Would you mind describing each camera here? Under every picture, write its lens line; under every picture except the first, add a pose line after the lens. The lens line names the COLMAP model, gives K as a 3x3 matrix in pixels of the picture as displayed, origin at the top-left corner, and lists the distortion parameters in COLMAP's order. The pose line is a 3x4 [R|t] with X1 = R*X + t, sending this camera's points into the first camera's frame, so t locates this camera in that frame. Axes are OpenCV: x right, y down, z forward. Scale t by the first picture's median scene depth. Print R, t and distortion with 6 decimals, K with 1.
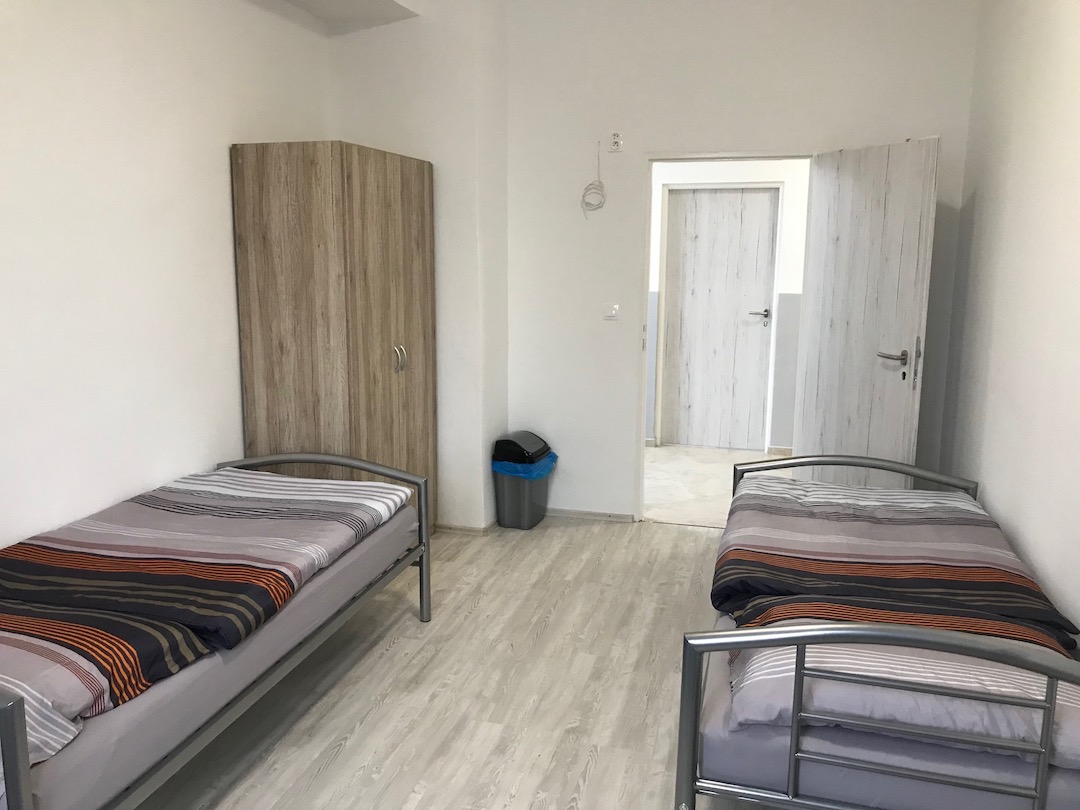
lens RADIAL K [[881.2, 0, 538.3], [0, 881.2, 397.5], [0, 0, 1]] dist [0.068202, -0.137594]
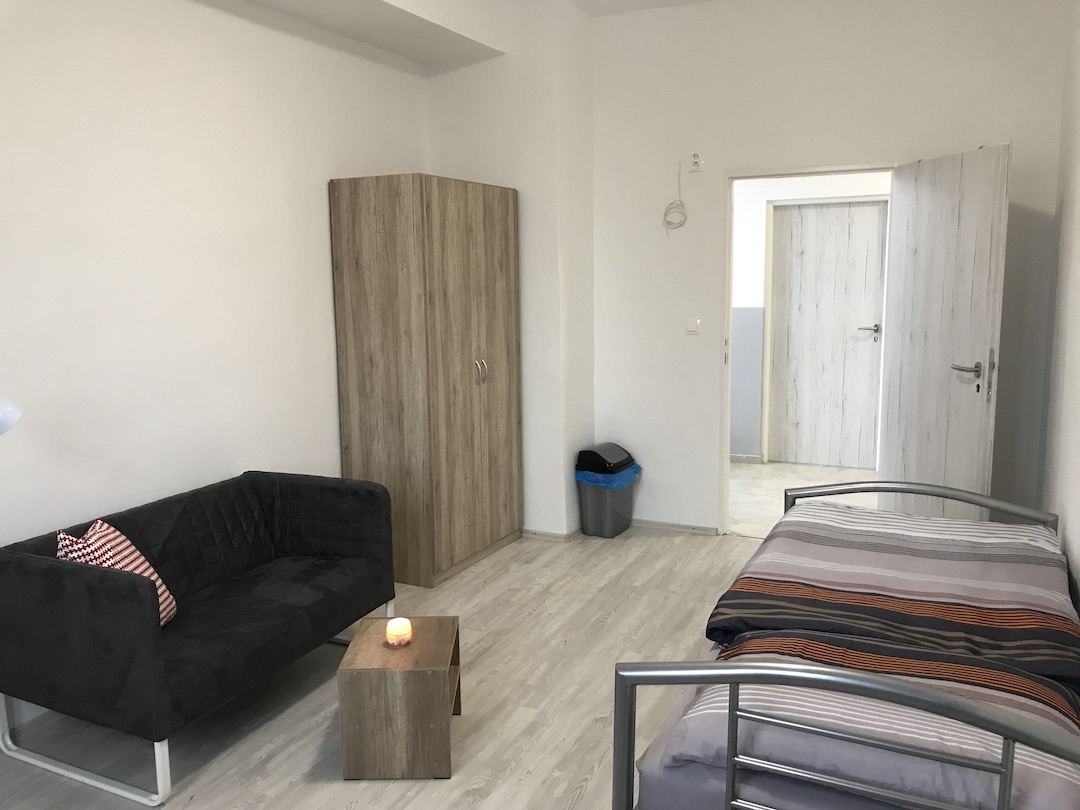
lens RADIAL K [[881.2, 0, 538.3], [0, 881.2, 397.5], [0, 0, 1]] dist [0.068202, -0.137594]
pose [[0.983295, 0.004966, -0.181954, 0.108177], [-0.009605, 0.999651, -0.024626, 0.013260], [0.181768, 0.025963, 0.982999, -0.041870]]
